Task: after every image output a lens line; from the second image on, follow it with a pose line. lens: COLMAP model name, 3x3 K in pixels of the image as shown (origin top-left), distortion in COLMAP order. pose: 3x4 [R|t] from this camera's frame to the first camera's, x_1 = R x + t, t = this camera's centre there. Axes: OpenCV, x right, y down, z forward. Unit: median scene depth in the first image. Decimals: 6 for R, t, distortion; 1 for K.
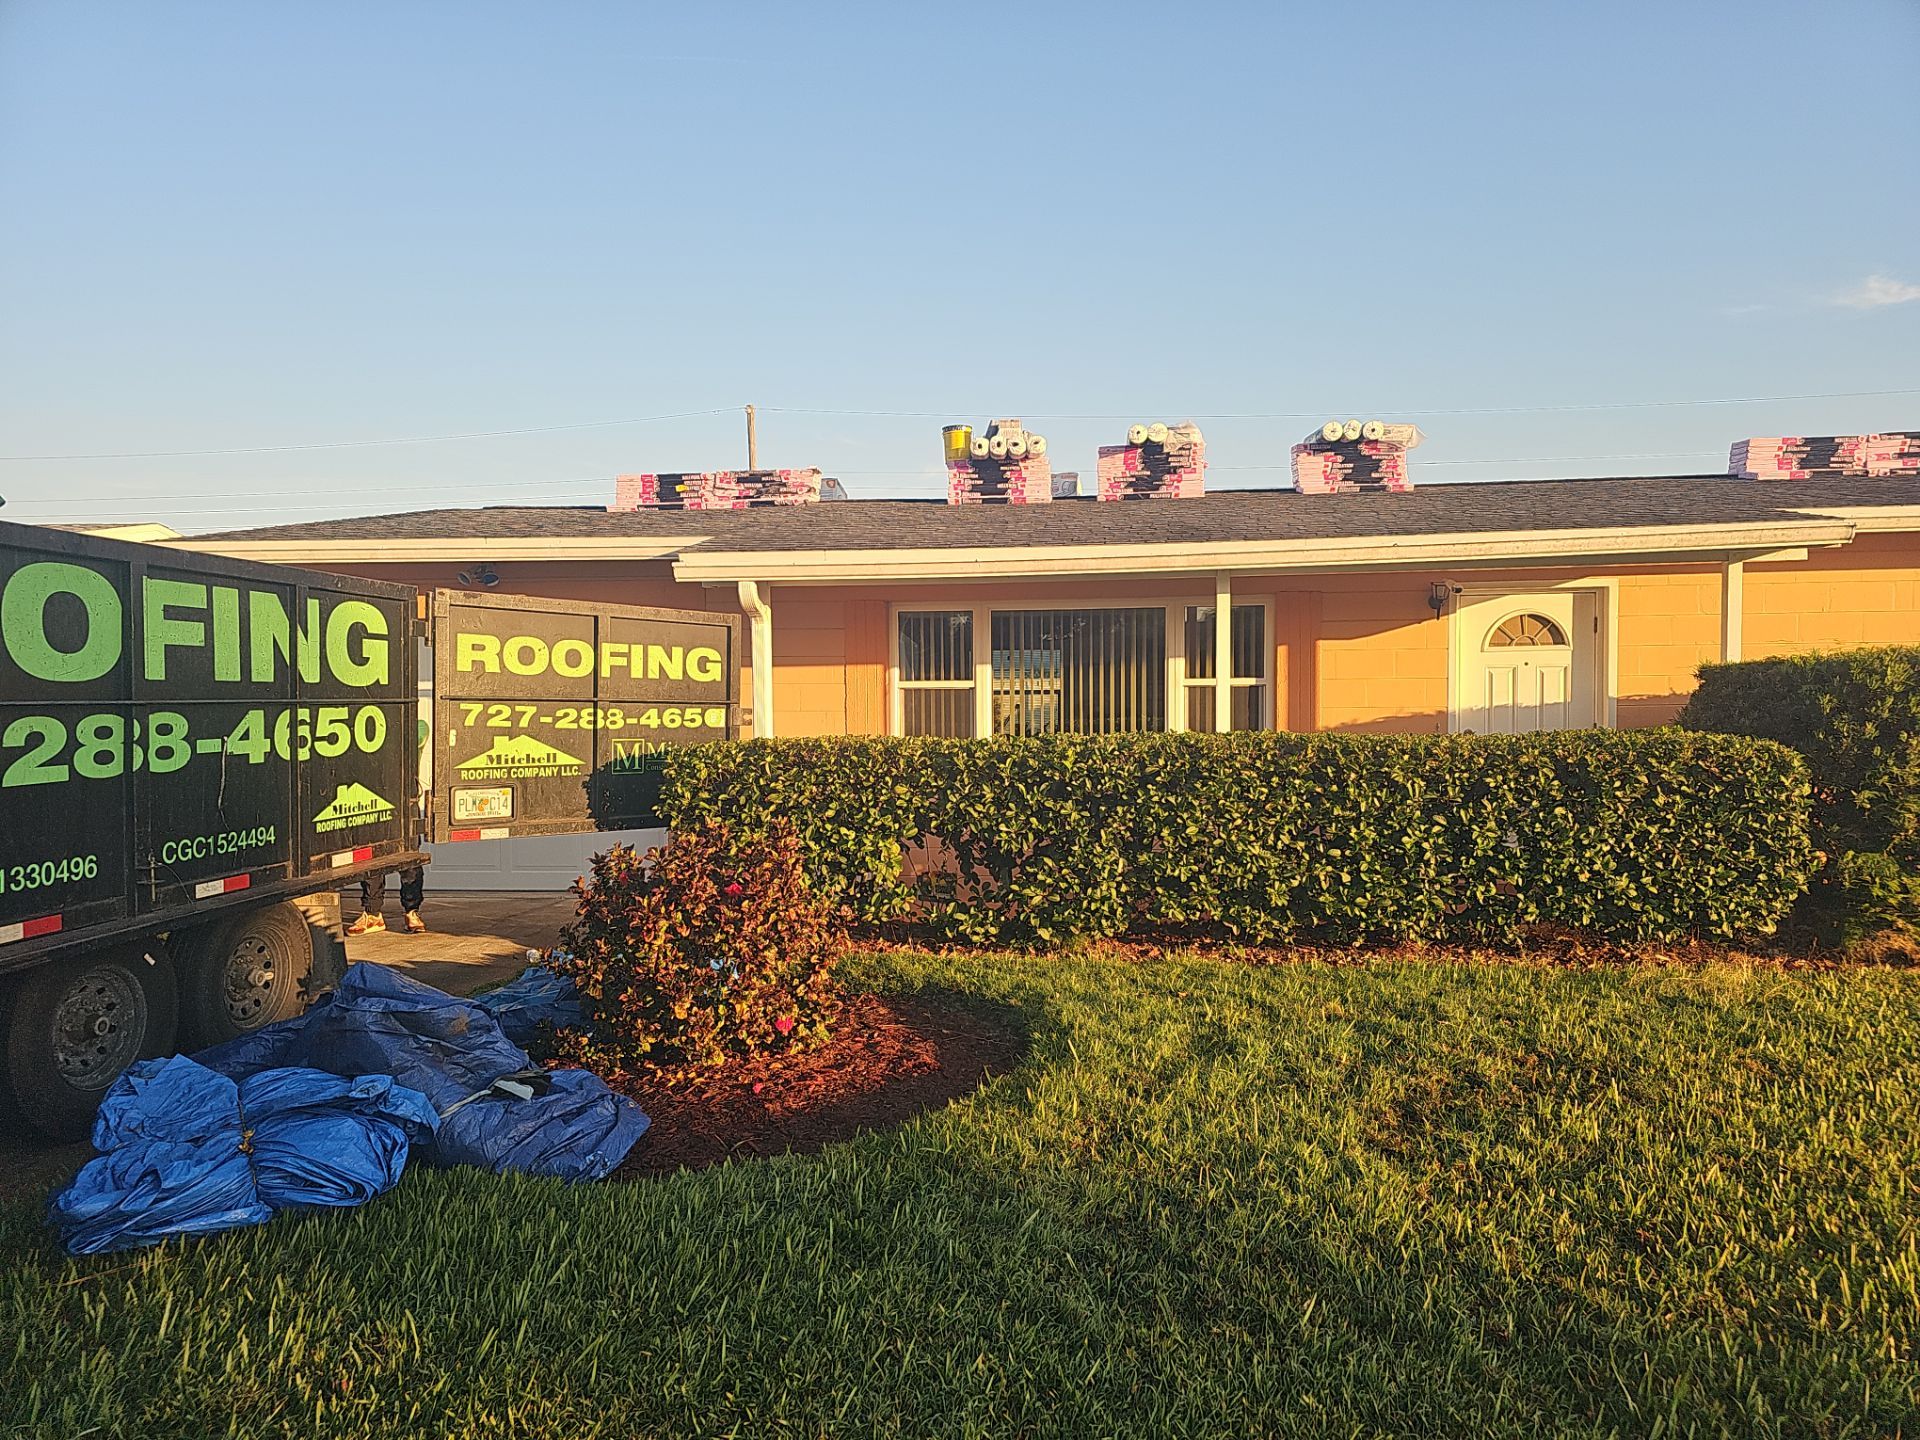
lens RADIAL K [[1223.6, 0, 956.5], [0, 1223.6, 713.2], [0, 0, 1]] dist [0.048303, -0.042869]
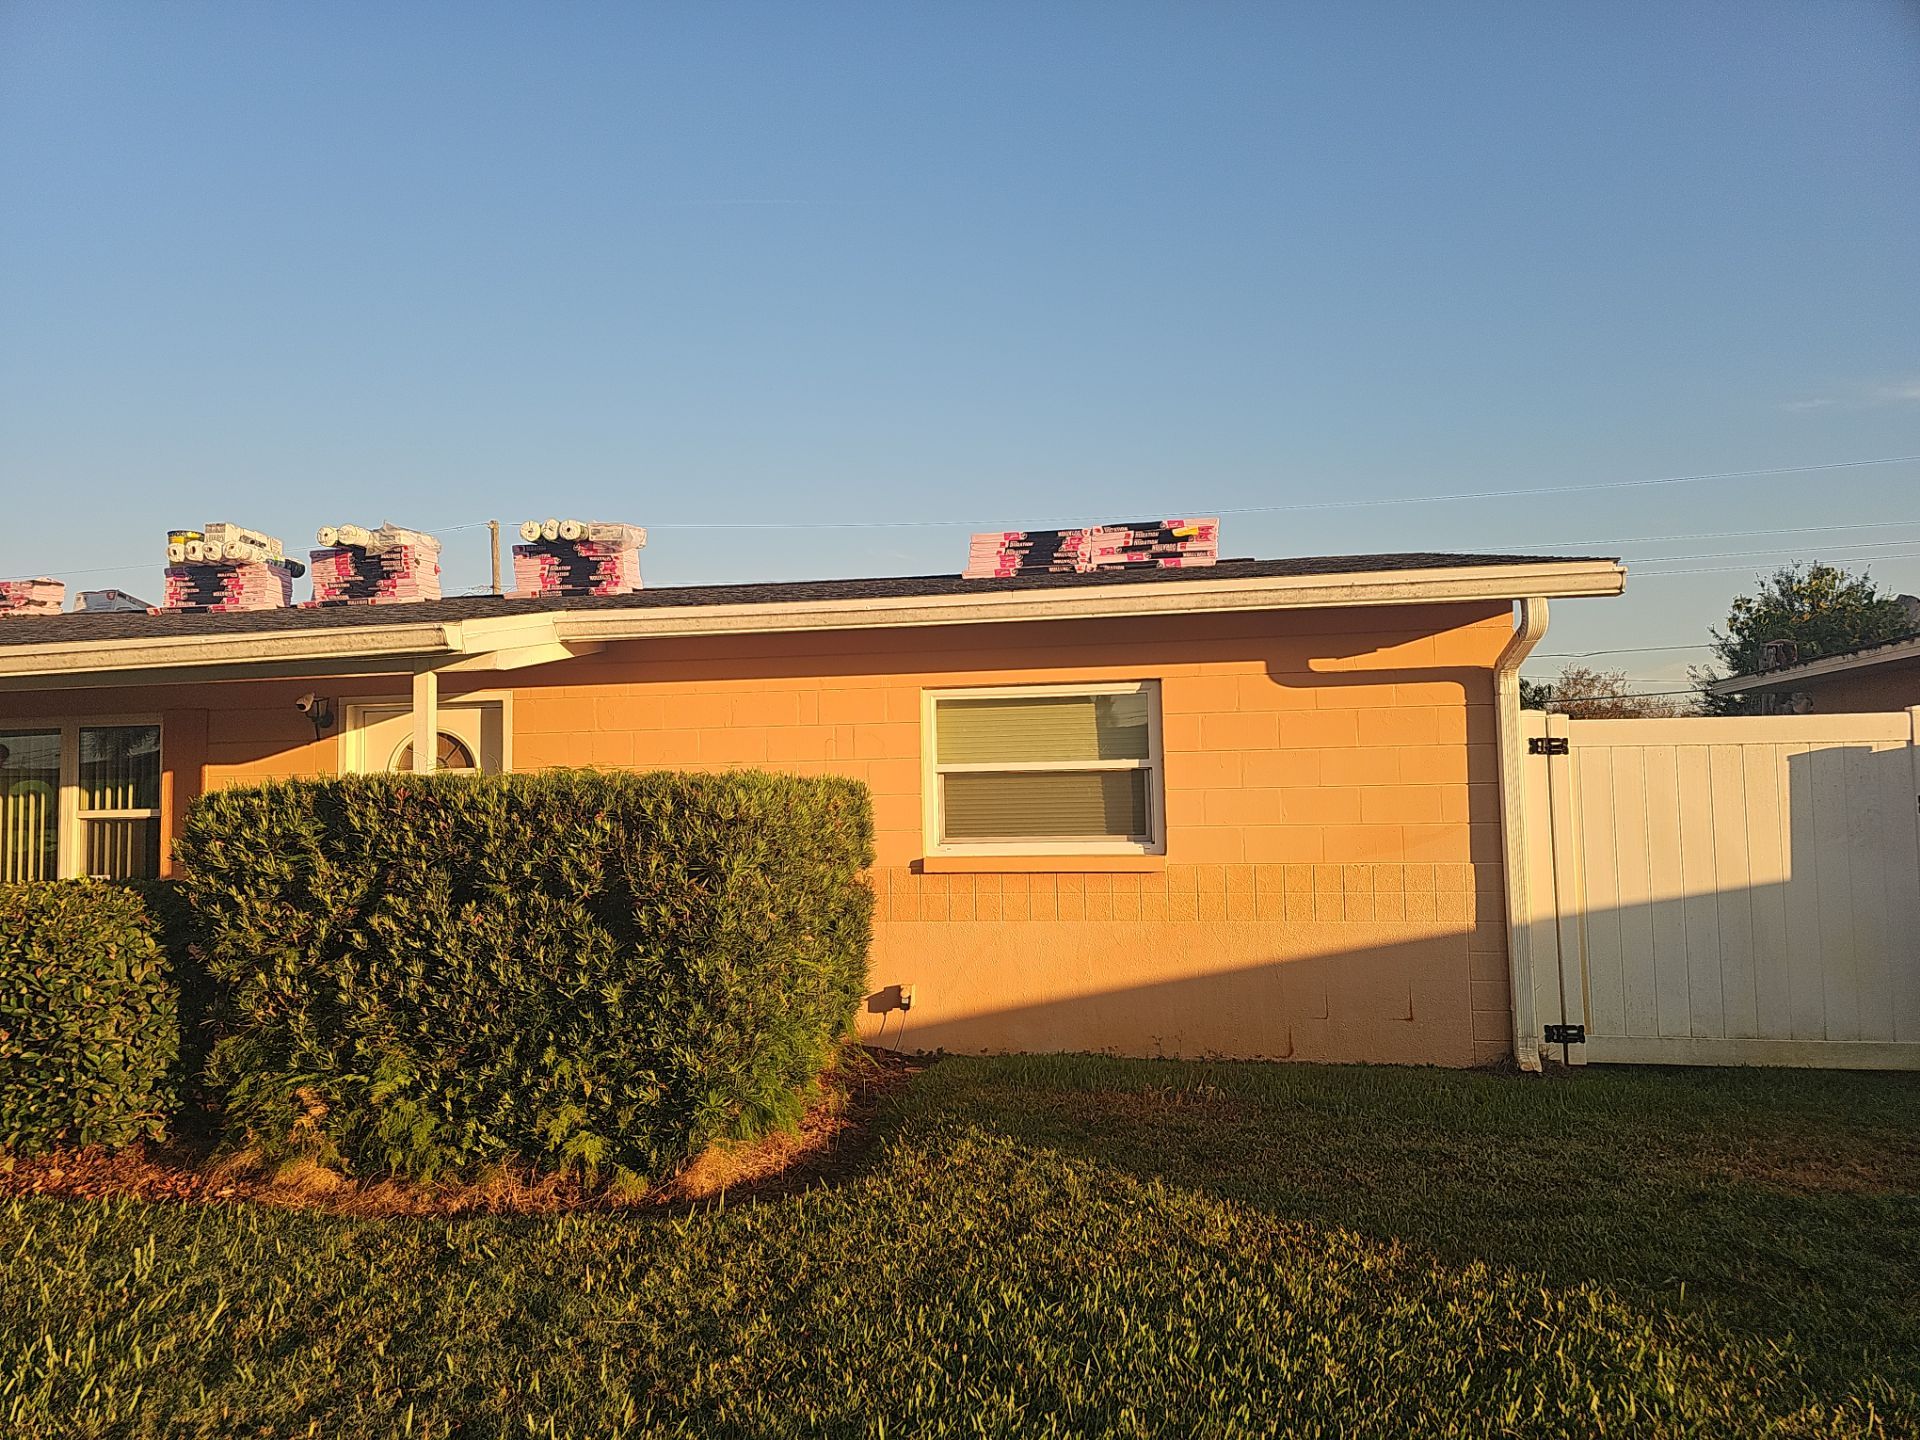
lens RADIAL K [[1223.6, 0, 956.5], [0, 1223.6, 713.2], [0, 0, 1]] dist [0.048303, -0.042869]
pose [[0.999611, -0.014130, -0.024052, 0.628709], [0.011950, 0.996003, -0.088516, -0.009076], [0.025206, 0.088194, 0.995784, 0.105346]]
